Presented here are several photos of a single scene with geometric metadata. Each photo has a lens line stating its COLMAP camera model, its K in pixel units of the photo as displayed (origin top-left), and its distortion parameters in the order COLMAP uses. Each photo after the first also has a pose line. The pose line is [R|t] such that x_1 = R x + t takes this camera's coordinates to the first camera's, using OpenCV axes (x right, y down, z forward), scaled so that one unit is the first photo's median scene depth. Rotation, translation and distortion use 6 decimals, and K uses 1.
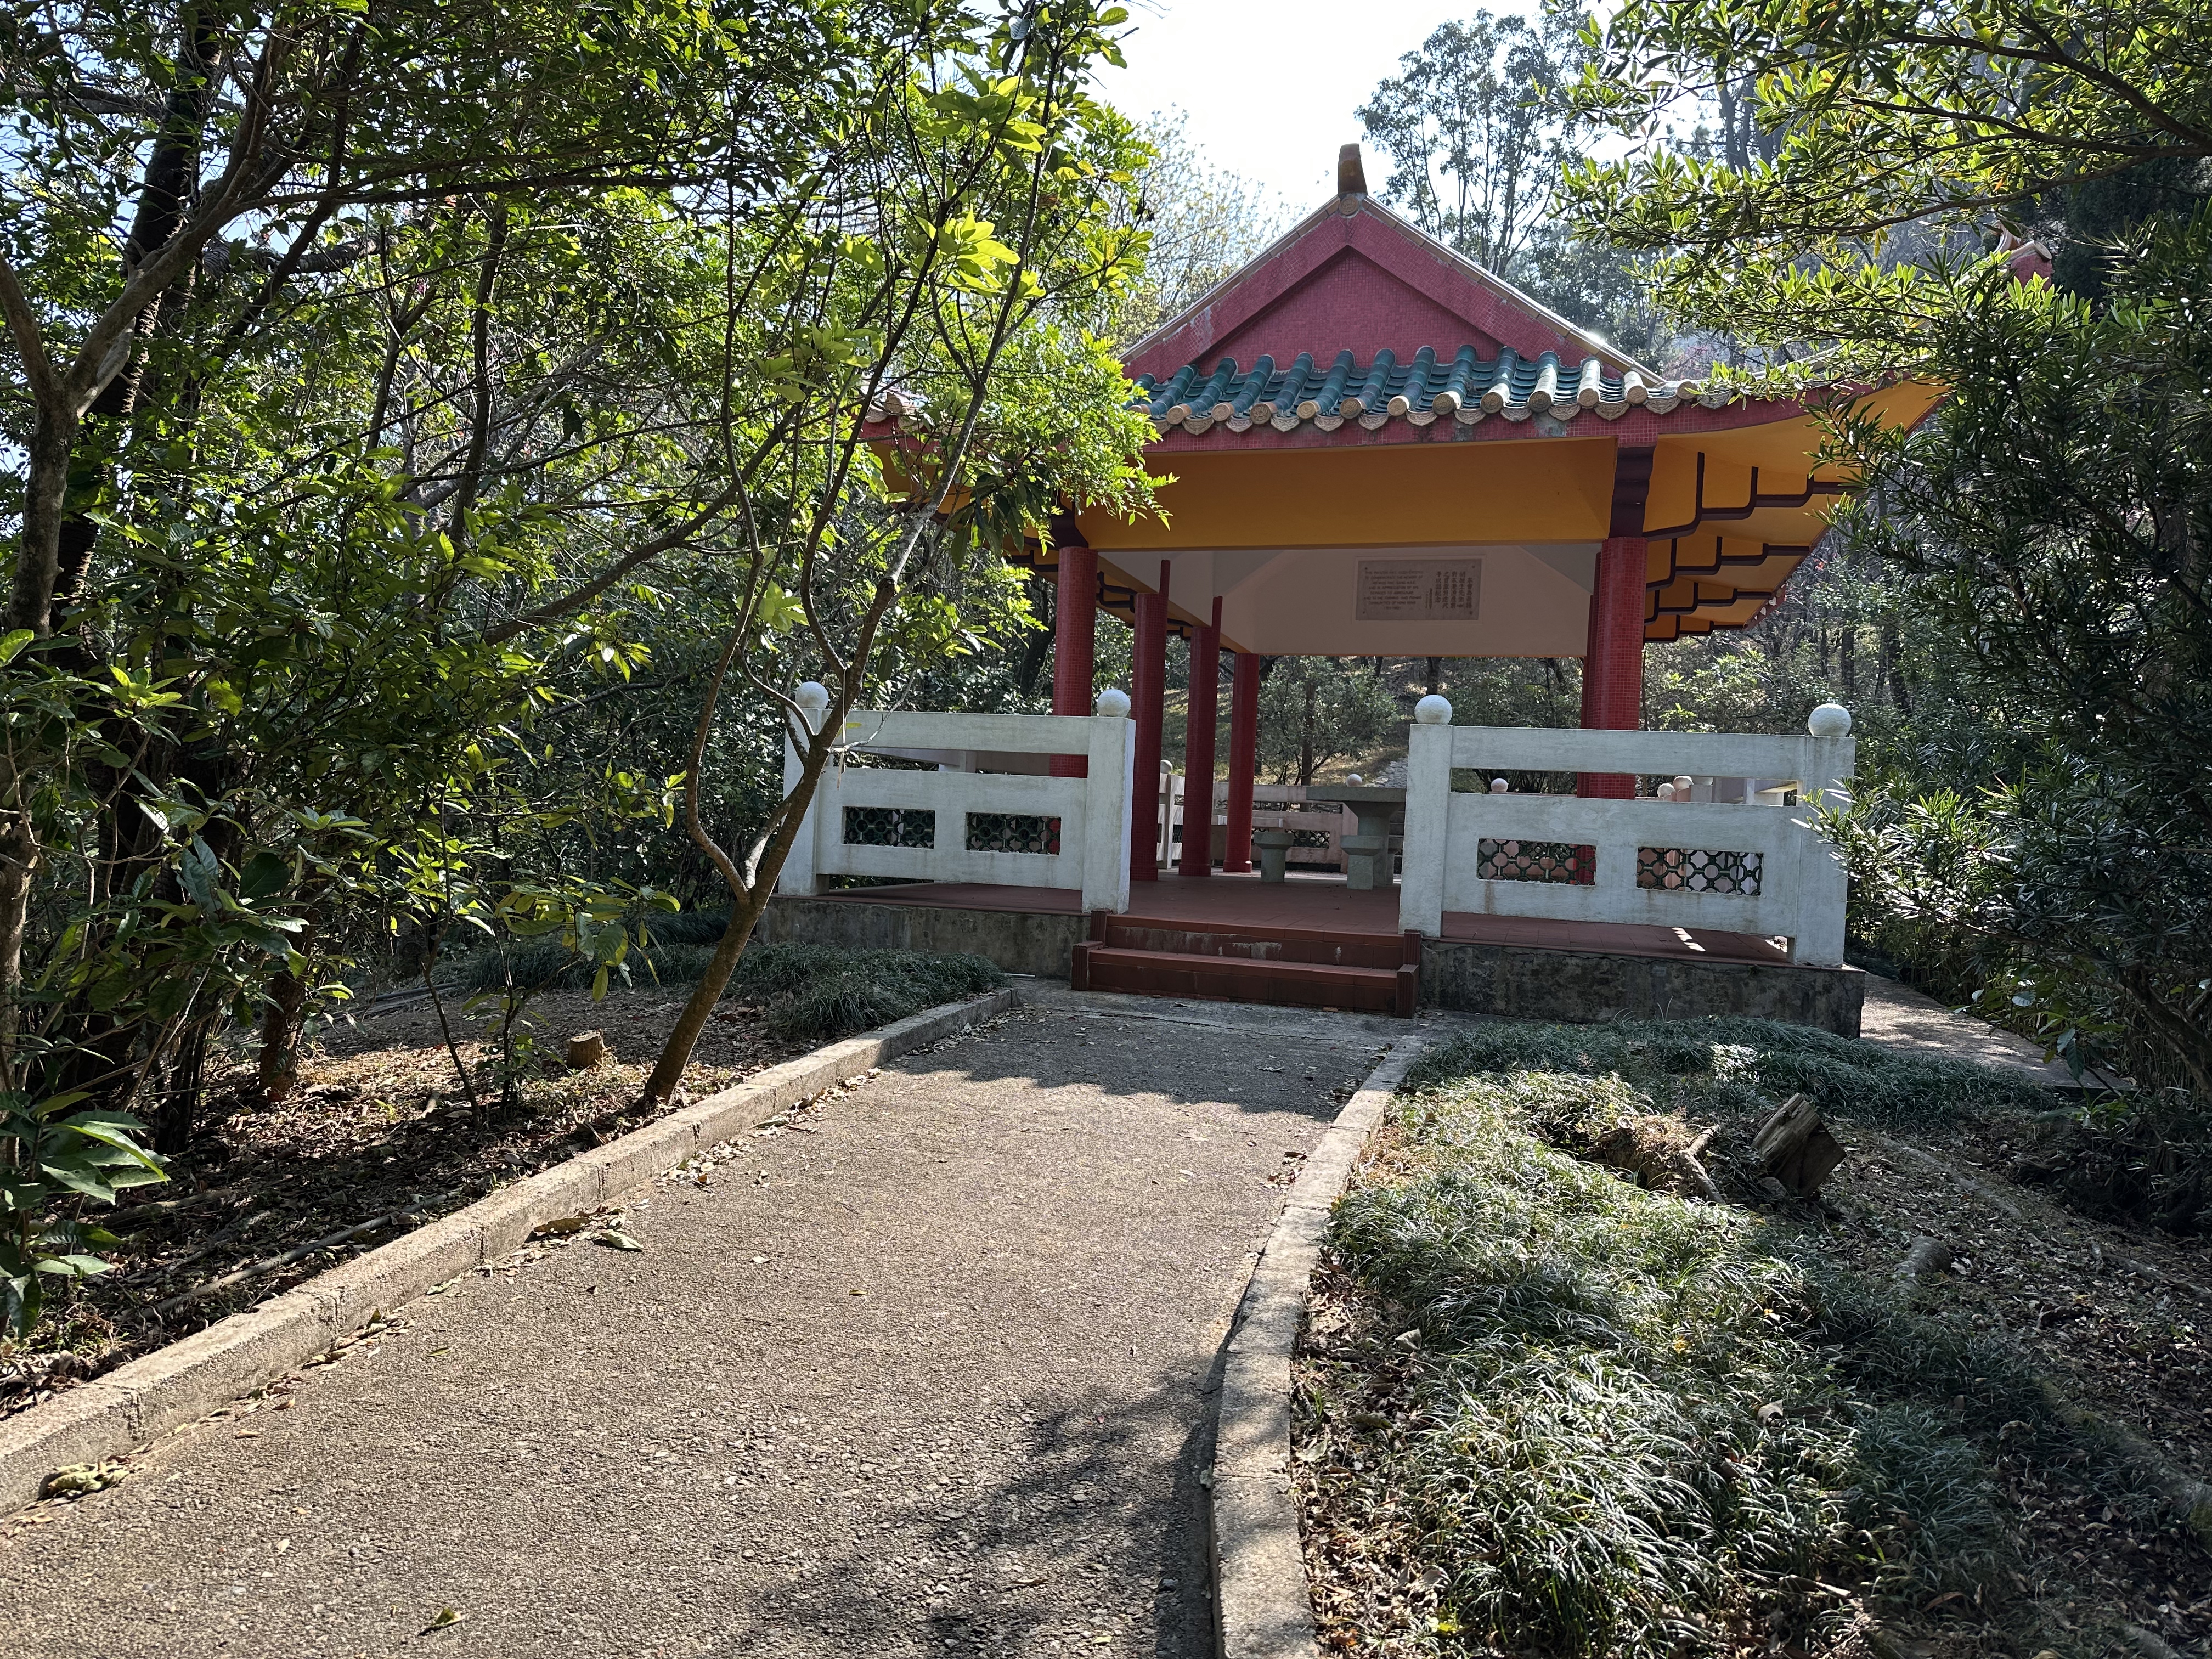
lens RADIAL K [[1445.6, 0, 1106.0], [0, 1445.6, 829.5], [0, 0, 1]] dist [0.082058, -0.134928]
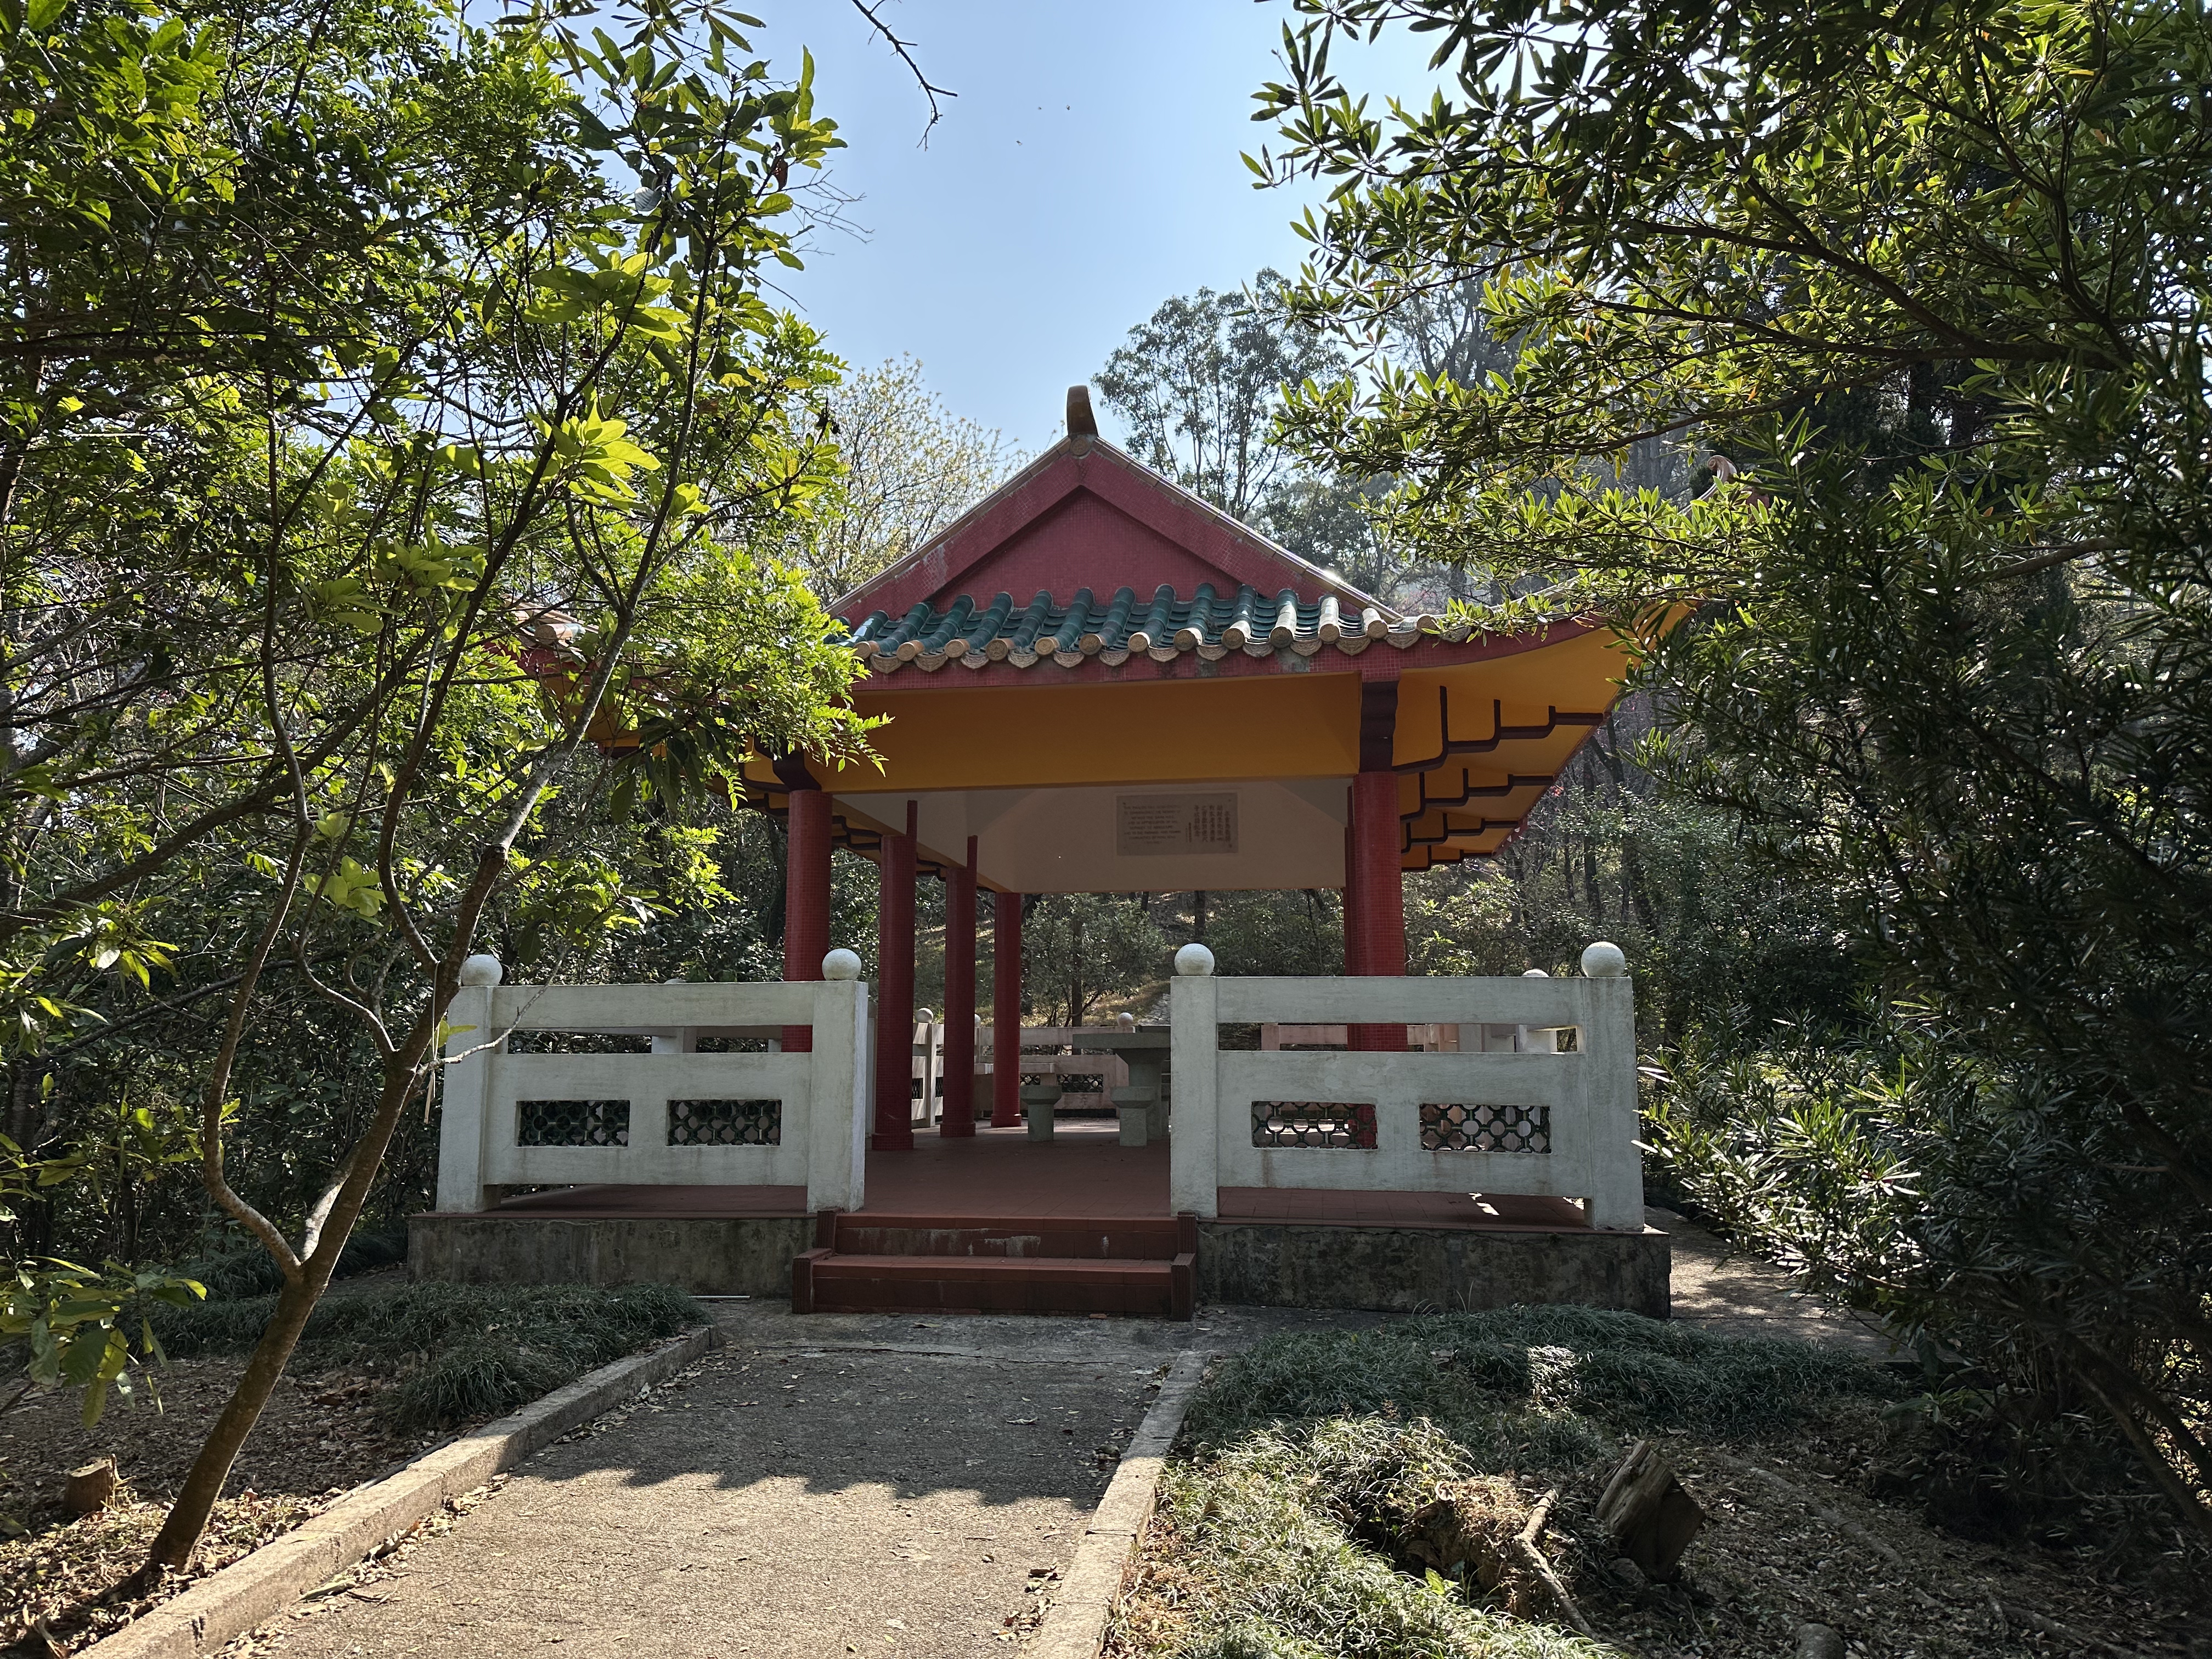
lens RADIAL K [[1445.6, 0, 1106.0], [0, 1445.6, 829.5], [0, 0, 1]] dist [0.082058, -0.134928]
pose [[0.987620, -0.025736, 0.154742, 0.033430], [0.049863, 0.986792, -0.154127, -0.027256], [-0.148732, 0.159934, 0.975859, 0.109781]]
